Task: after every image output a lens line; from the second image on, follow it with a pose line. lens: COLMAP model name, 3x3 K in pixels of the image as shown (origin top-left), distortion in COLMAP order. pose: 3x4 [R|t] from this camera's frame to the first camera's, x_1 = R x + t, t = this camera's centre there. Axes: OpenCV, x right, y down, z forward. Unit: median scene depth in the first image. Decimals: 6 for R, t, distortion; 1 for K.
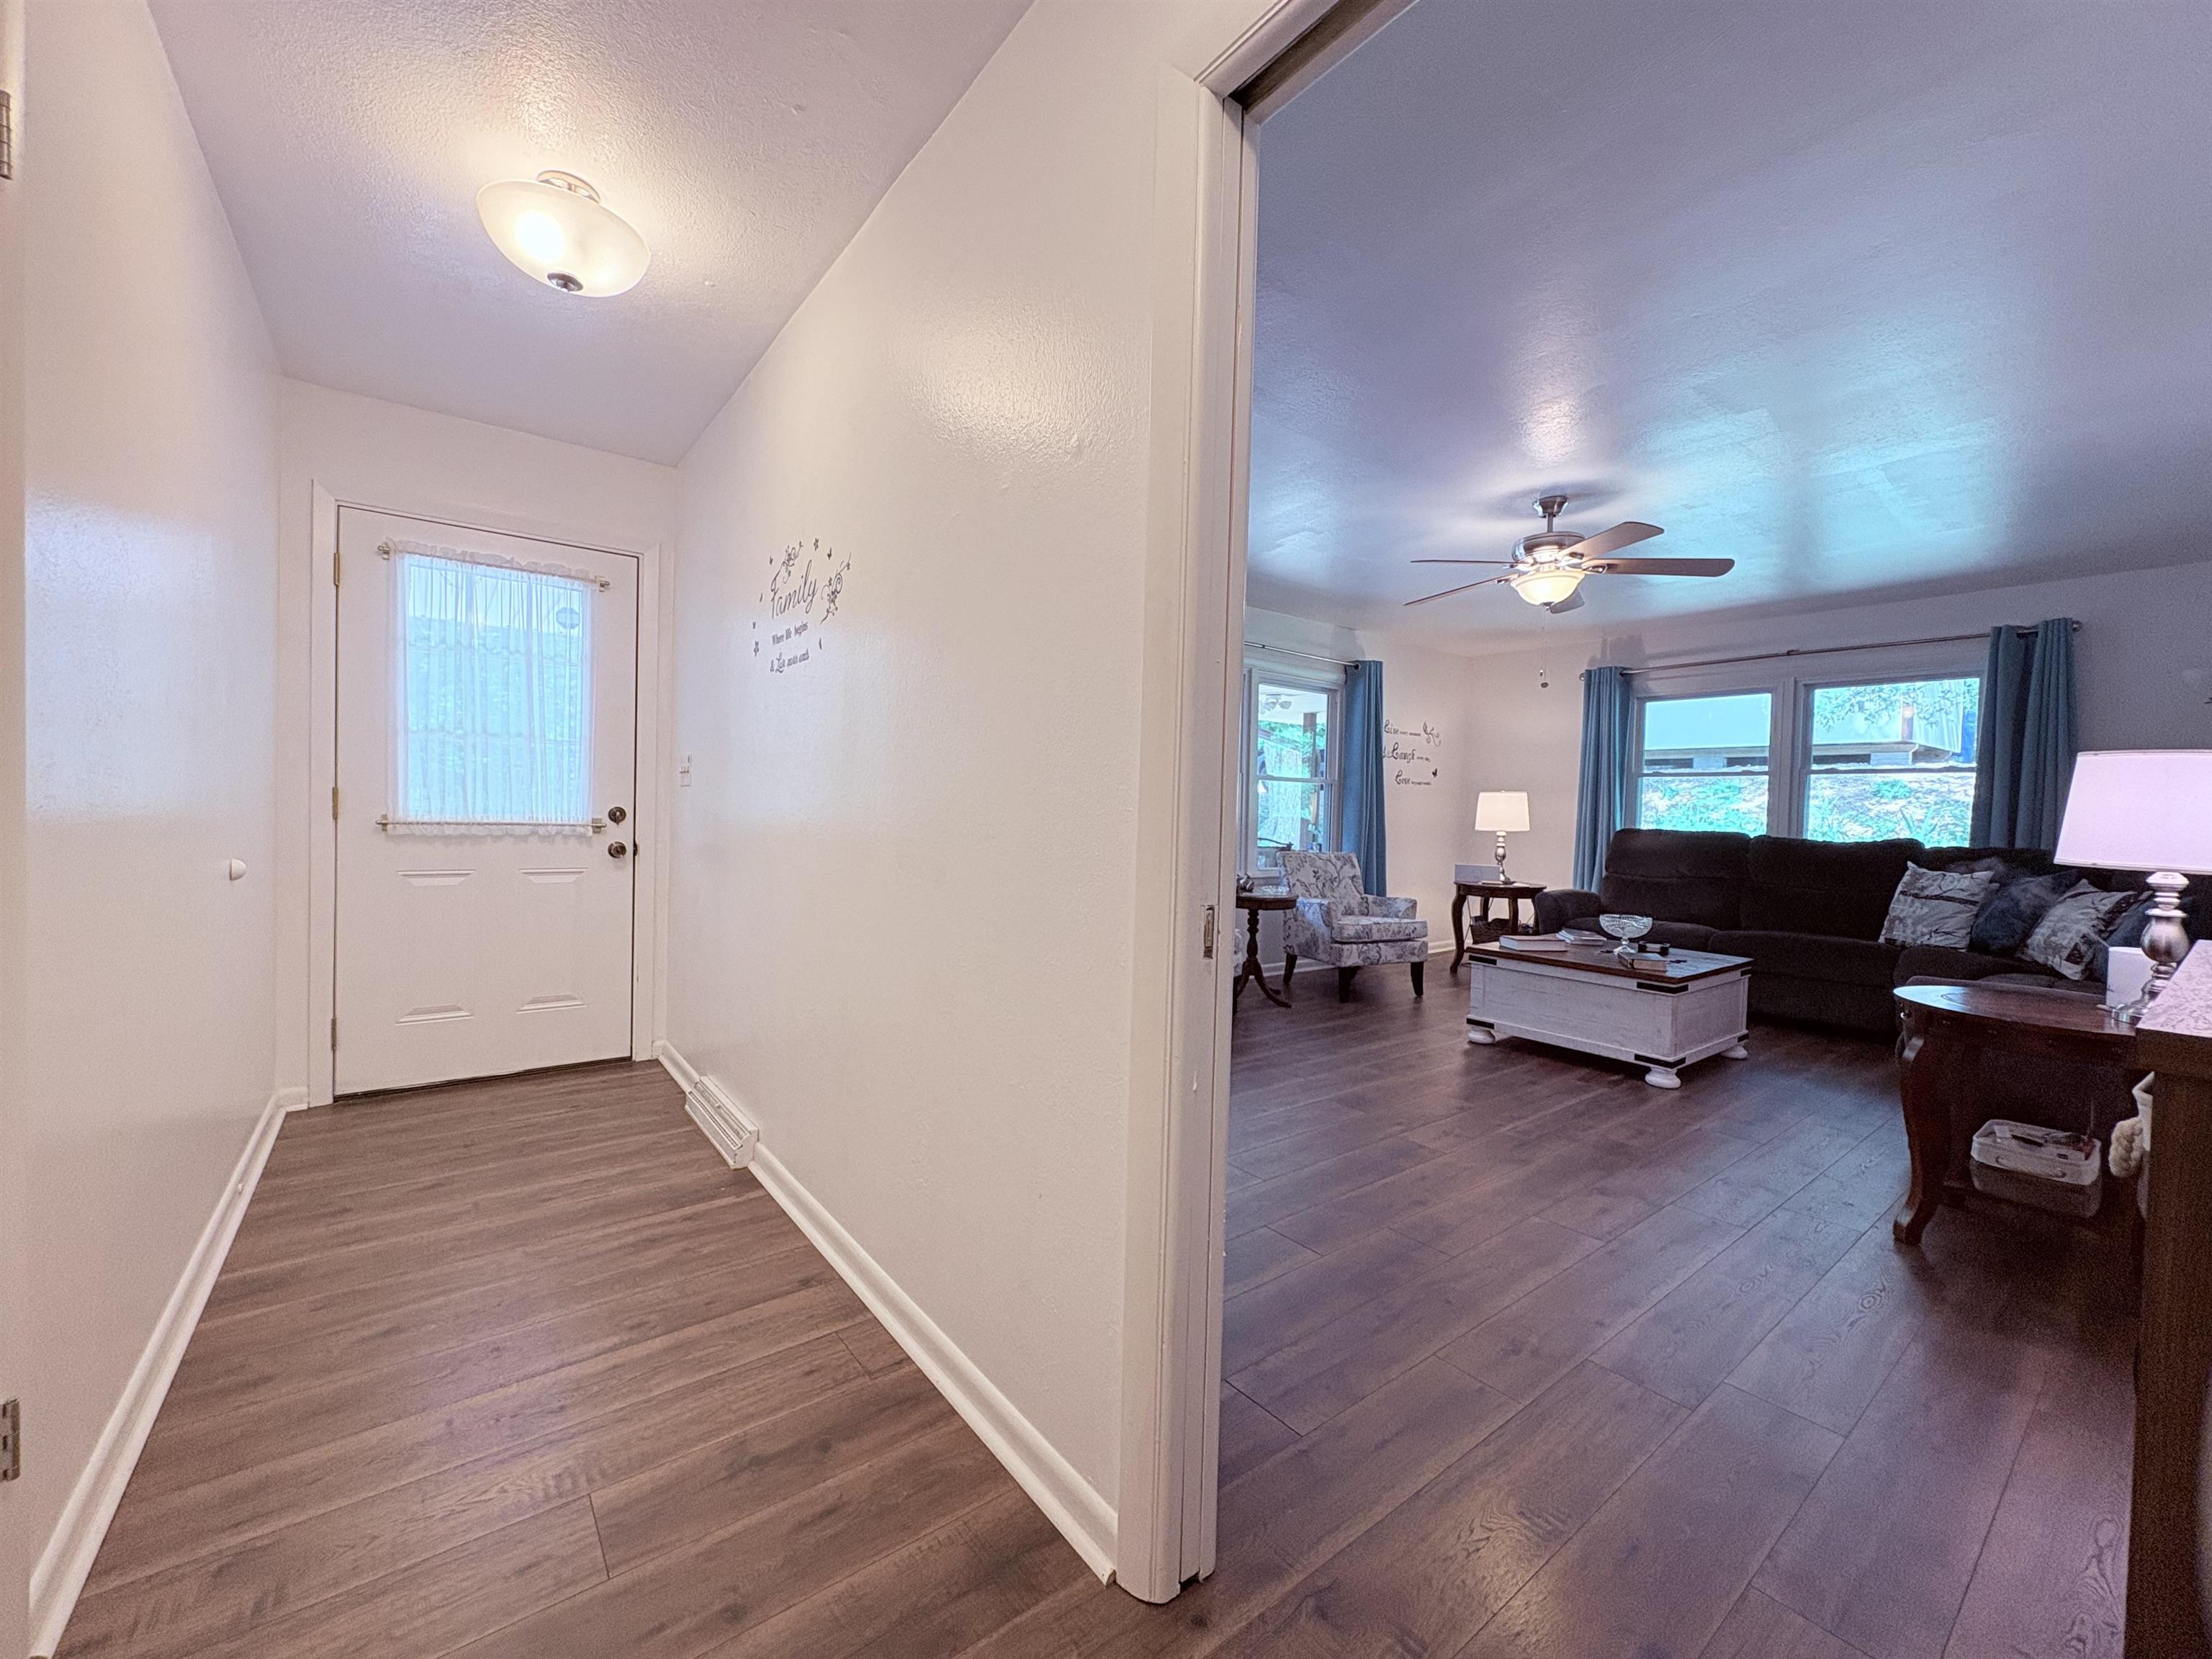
lens RADIAL K [[883.2, 0, 1104.9], [0, 883.2, 829.9], [0, 0, 1]] dist [0.000855, -0.000383]
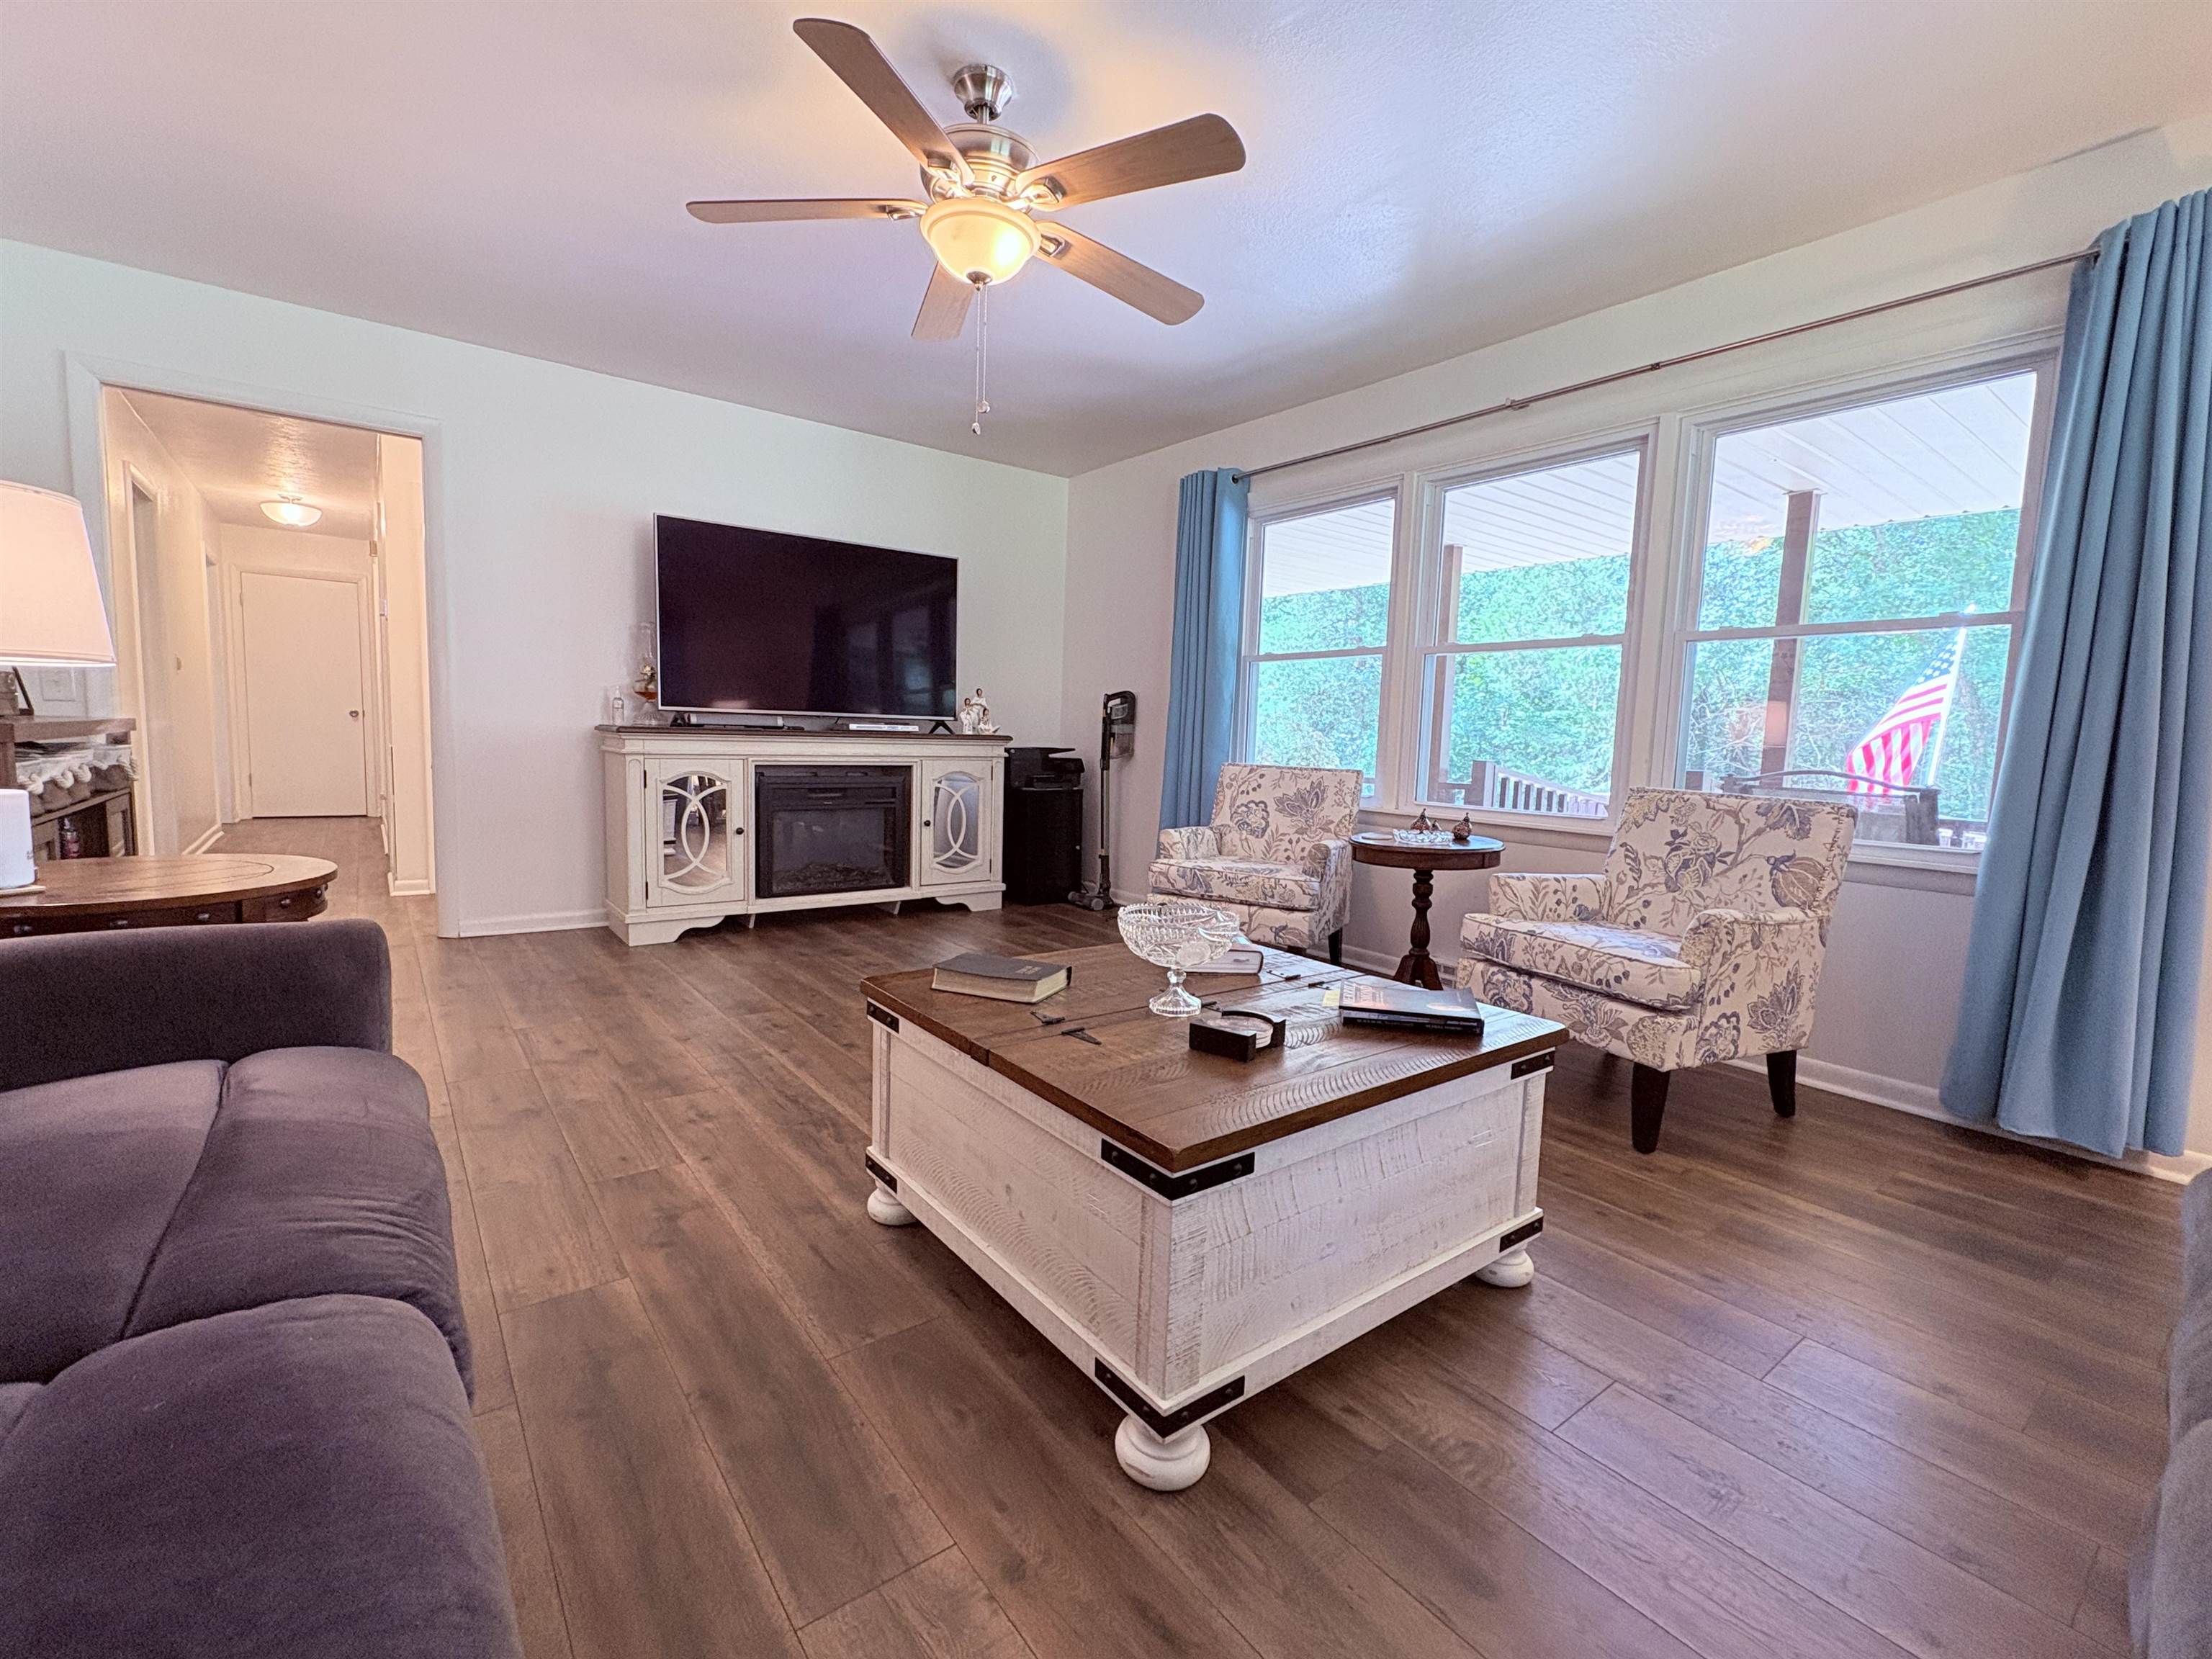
lens RADIAL K [[964.5, 0, 1106.4], [0, 964.5, 832.3], [0, 0, 1]] dist [-0.000290, 0.000173]
pose [[-0.004607, 0.075501, -0.997135, 0.896158], [-0.058139, 0.995439, 0.075641, 0.032469], [0.998298, 0.058321, -0.000196, 0.871450]]
